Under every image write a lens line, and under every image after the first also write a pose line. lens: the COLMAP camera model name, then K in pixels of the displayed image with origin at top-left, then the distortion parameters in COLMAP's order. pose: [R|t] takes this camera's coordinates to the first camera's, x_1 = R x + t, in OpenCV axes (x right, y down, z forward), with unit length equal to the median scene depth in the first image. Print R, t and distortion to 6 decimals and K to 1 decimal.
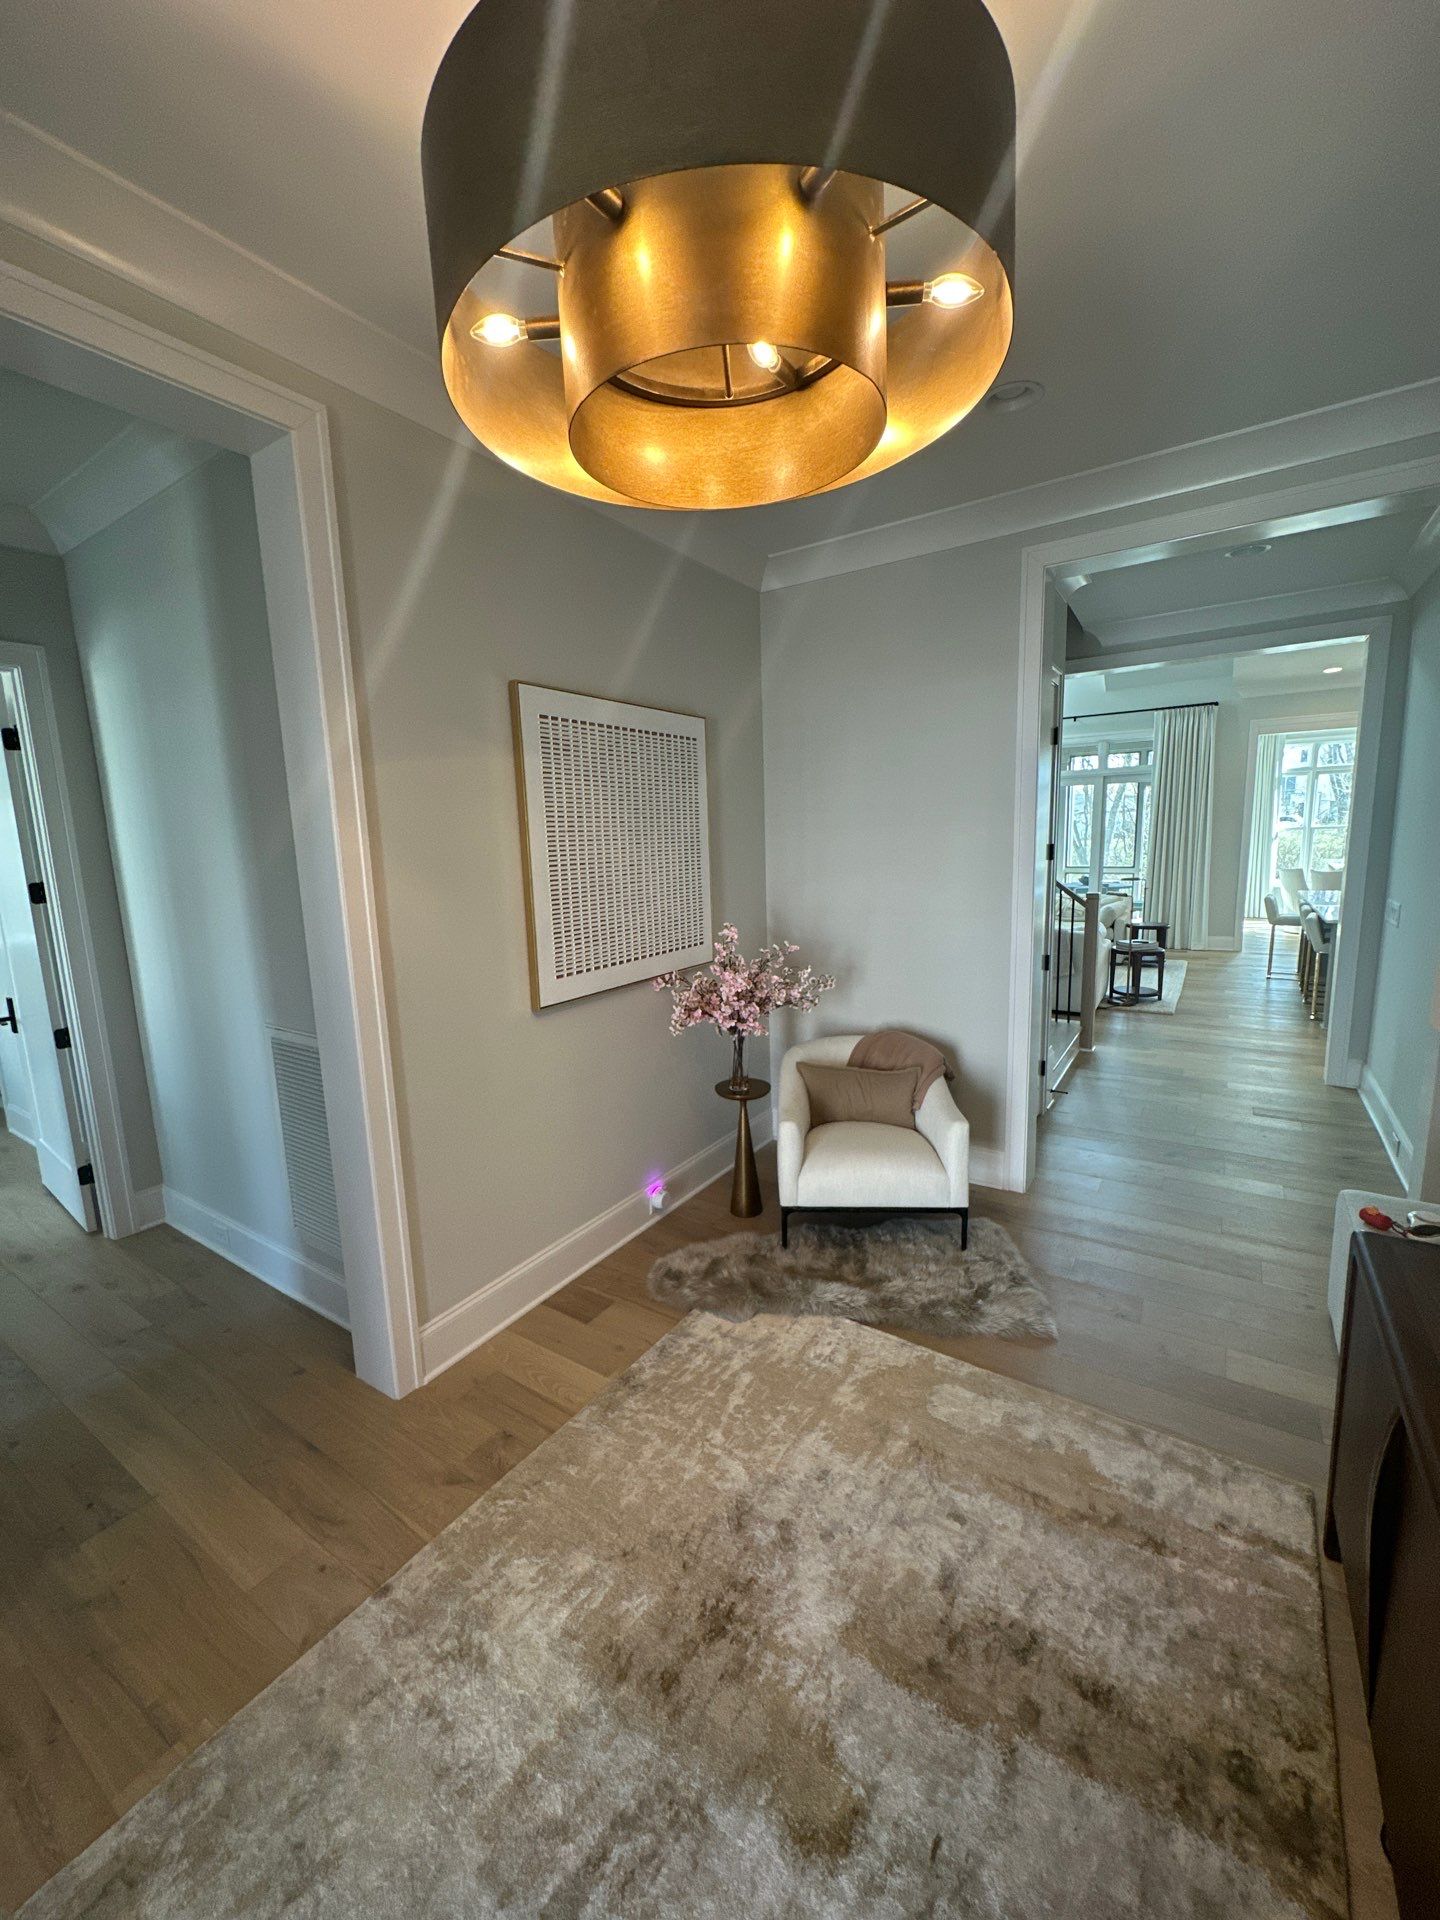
lens RADIAL K [[762.0, 0, 719.6], [0, 762.0, 958.1], [0, 0, 1]] dist [0.001206, 0.000629]
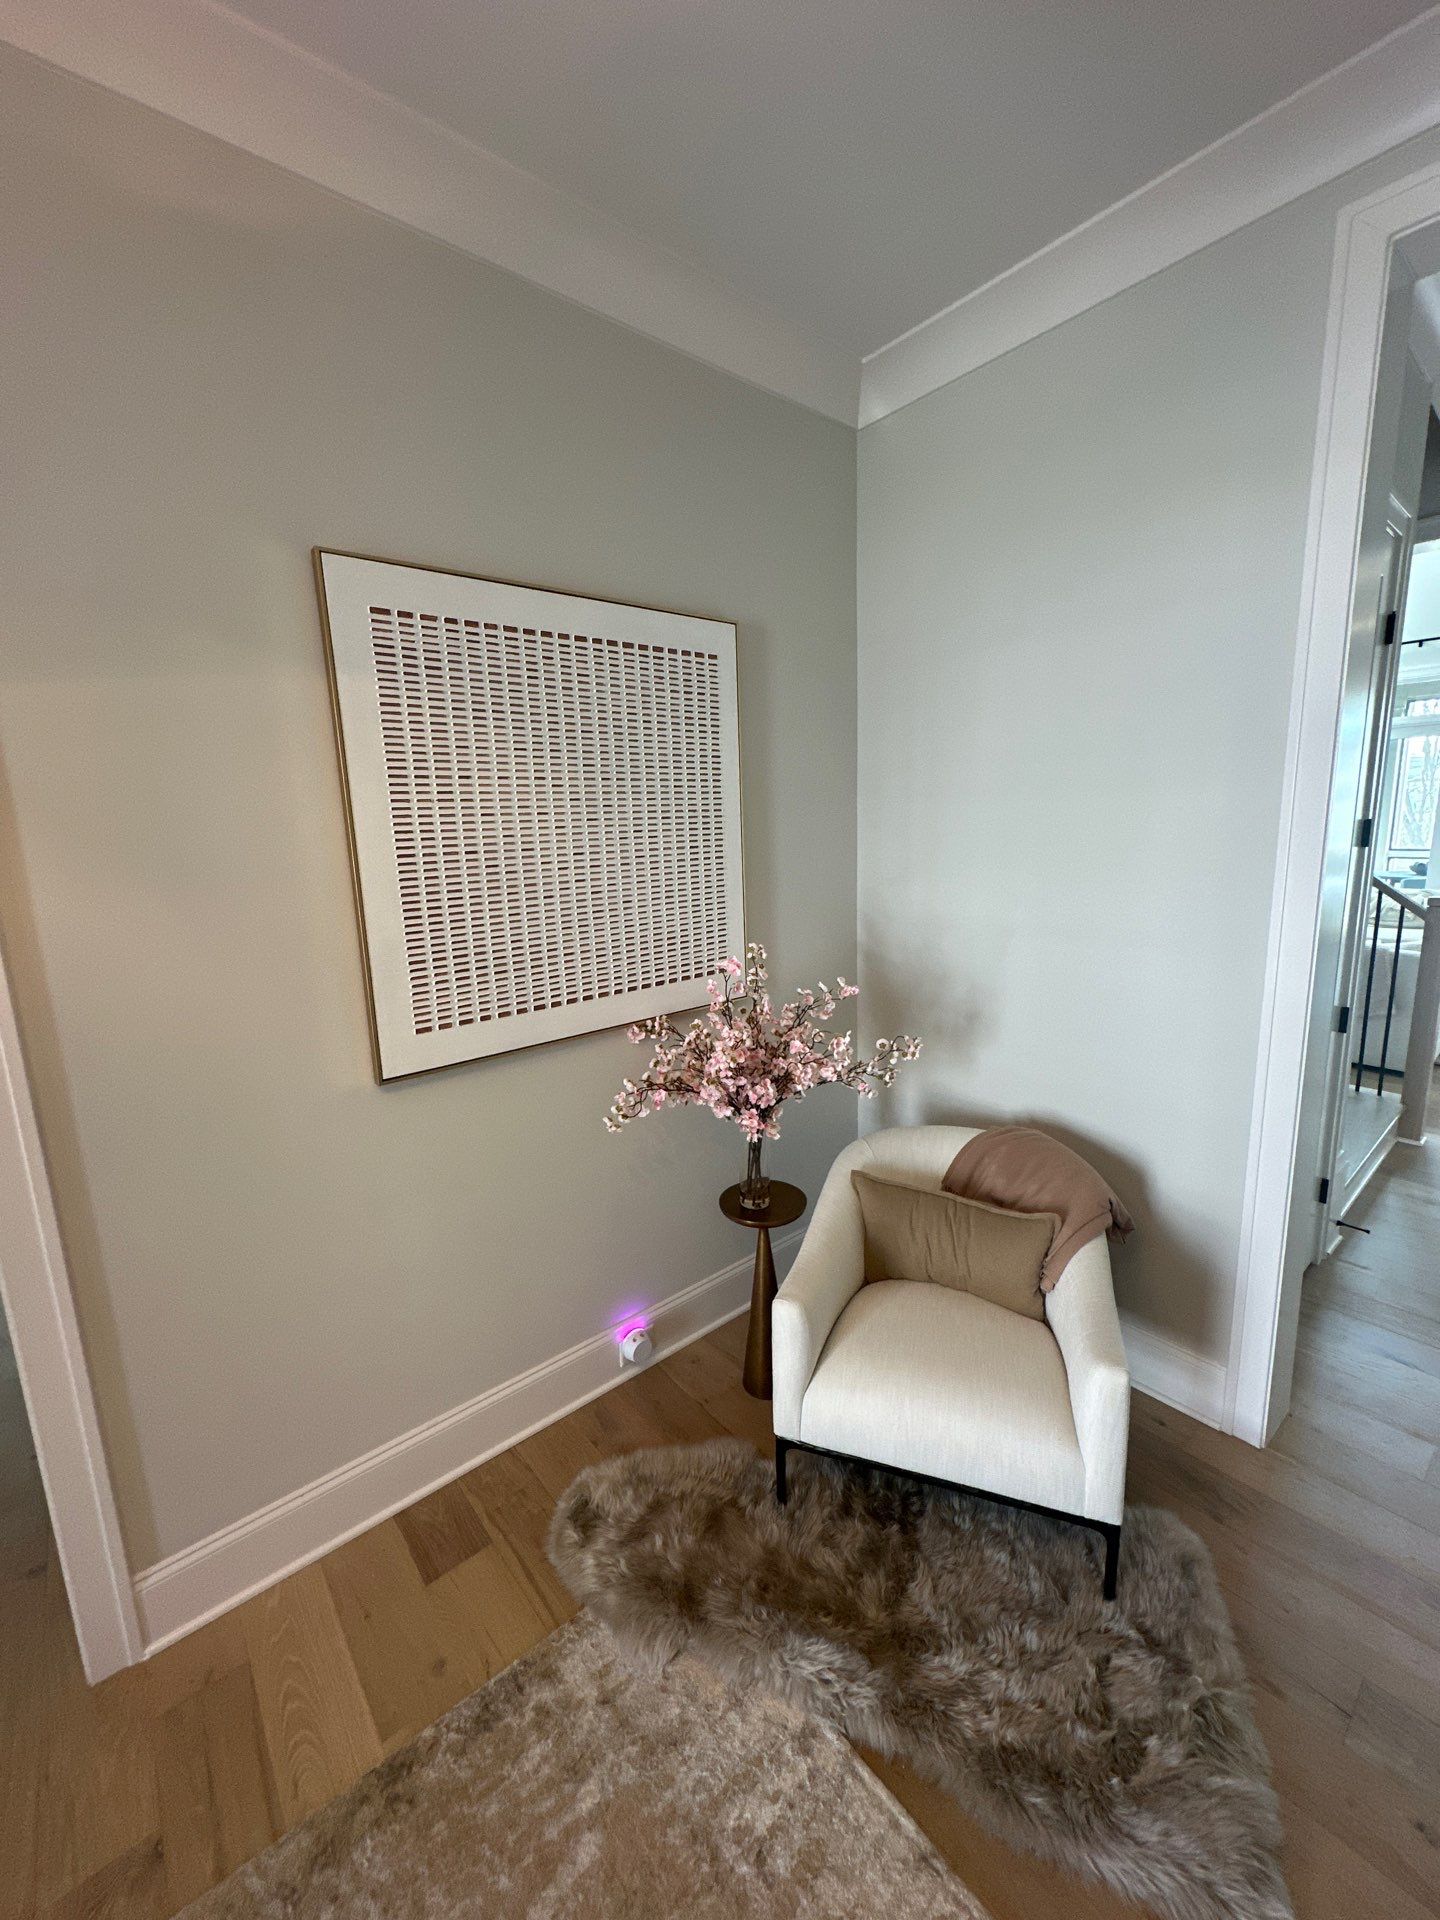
lens RADIAL K [[762.0, 0, 721.1], [0, 762.0, 957.5], [0, 0, 1]] dist [0.001206, 0.000629]
pose [[0.958092, 0.050058, -0.282053, 0.170344], [-0.041396, 0.998473, 0.036590, -0.058096], [0.283453, -0.023381, 0.958701, 0.384309]]
